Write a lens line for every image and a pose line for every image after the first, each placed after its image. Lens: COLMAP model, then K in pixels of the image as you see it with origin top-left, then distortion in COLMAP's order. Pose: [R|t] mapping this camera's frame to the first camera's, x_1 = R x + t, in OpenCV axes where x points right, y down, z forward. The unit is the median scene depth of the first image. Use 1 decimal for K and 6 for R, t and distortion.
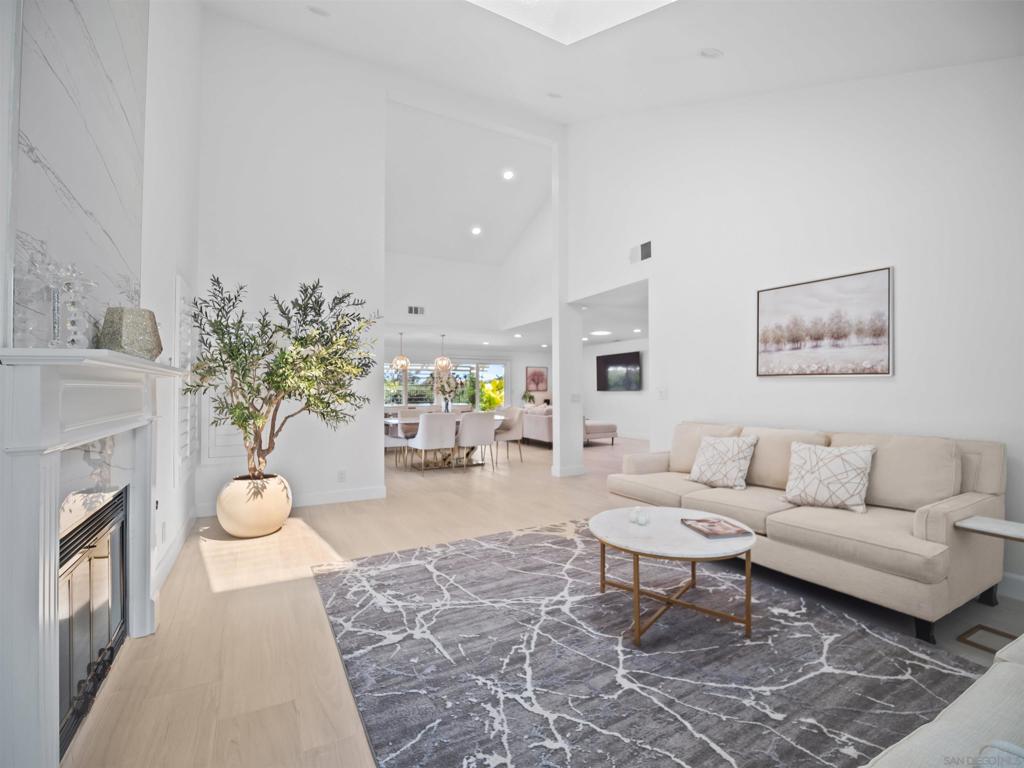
lens RADIAL K [[464.1, 0, 516.9], [0, 464.1, 380.5], [0, 0, 1]] dist [-0.014767, -0.001559]
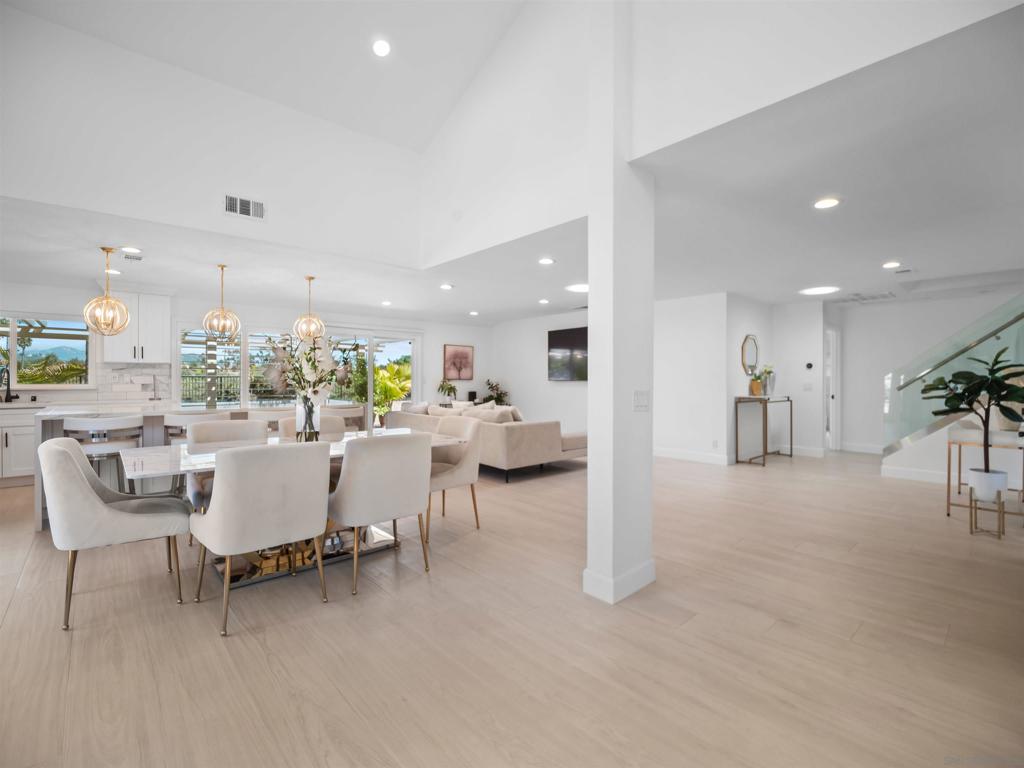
lens RADIAL K [[464.1, 0, 516.9], [0, 464.1, 380.5], [0, 0, 1]] dist [-0.014767, -0.001559]
pose [[0.971983, 0.007559, 0.234930, -0.135084], [-0.013496, 0.999629, 0.023671, 0.022216], [-0.234664, -0.026178, 0.971724, 1.116358]]
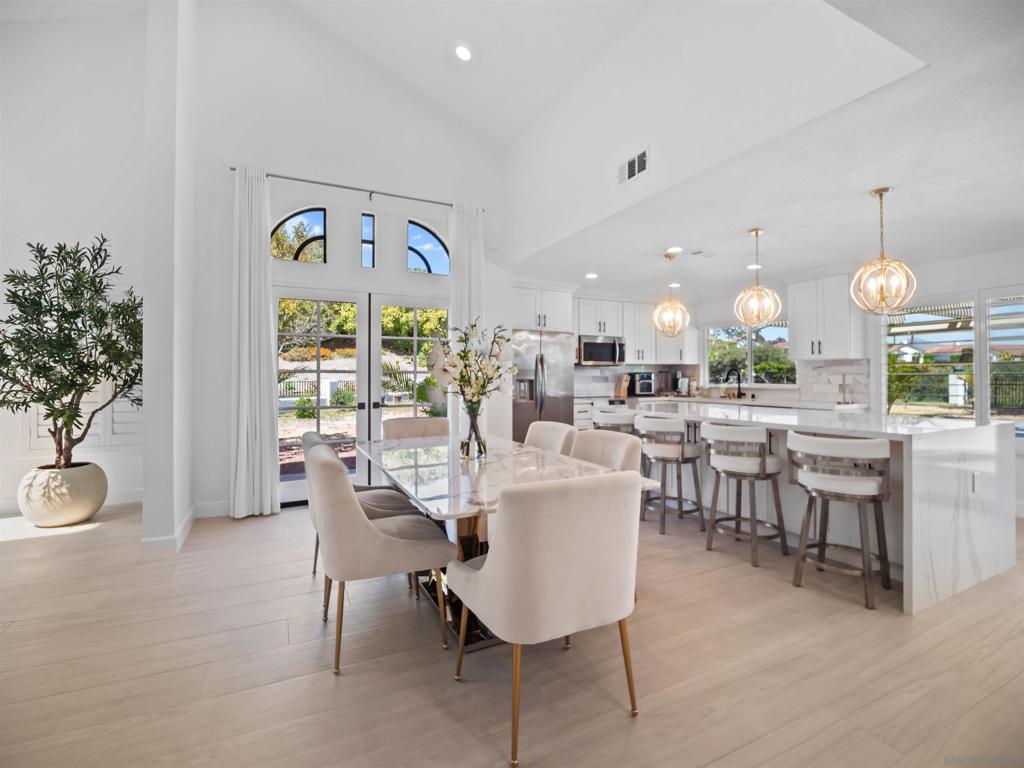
lens RADIAL K [[485.7, 0, 512.4], [0, 485.7, 364.4], [0, 0, 1]] dist [-0.002628, -0.000464]
pose [[-0.044093, -0.019549, -0.998836, 0.442349], [0.022150, 0.999544, -0.020540, 0.040445], [0.998782, -0.023030, -0.043640, 2.142138]]
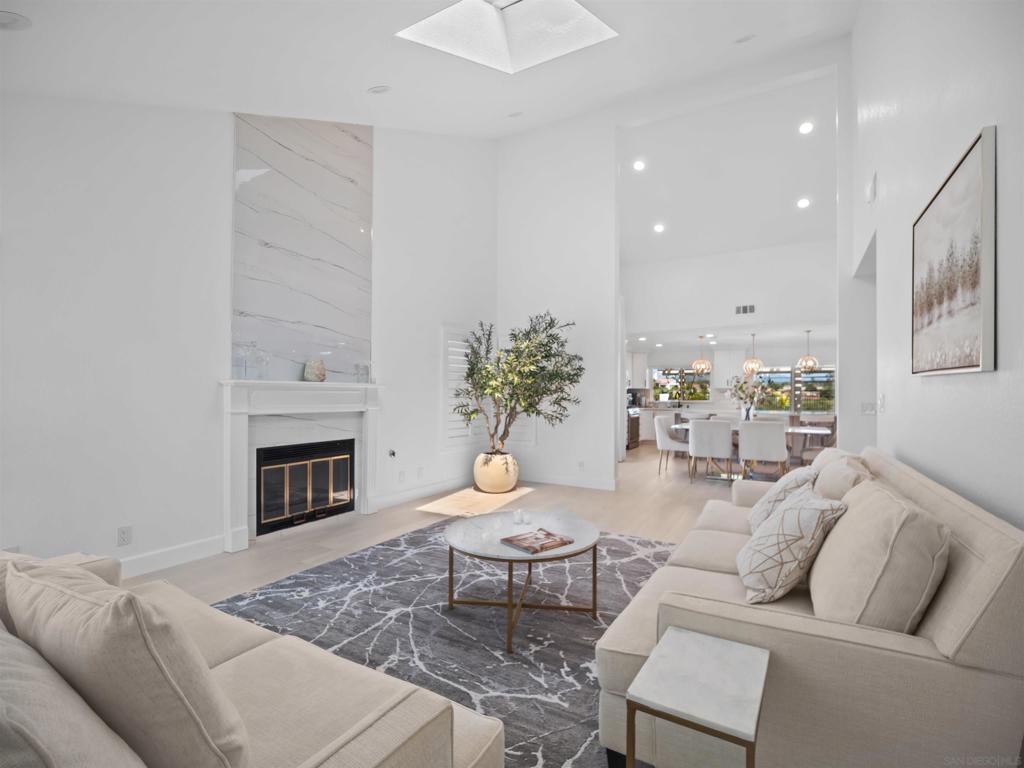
lens RADIAL K [[469.7, 0, 522.2], [0, 469.7, 393.2], [0, 0, 1]] dist [-0.014040, -0.000407]
pose [[0.519727, 0.001683, -0.854331, 0.814982], [0.011557, 0.999893, 0.009000, 0.003956], [0.854254, -0.014551, 0.519652, 0.315001]]
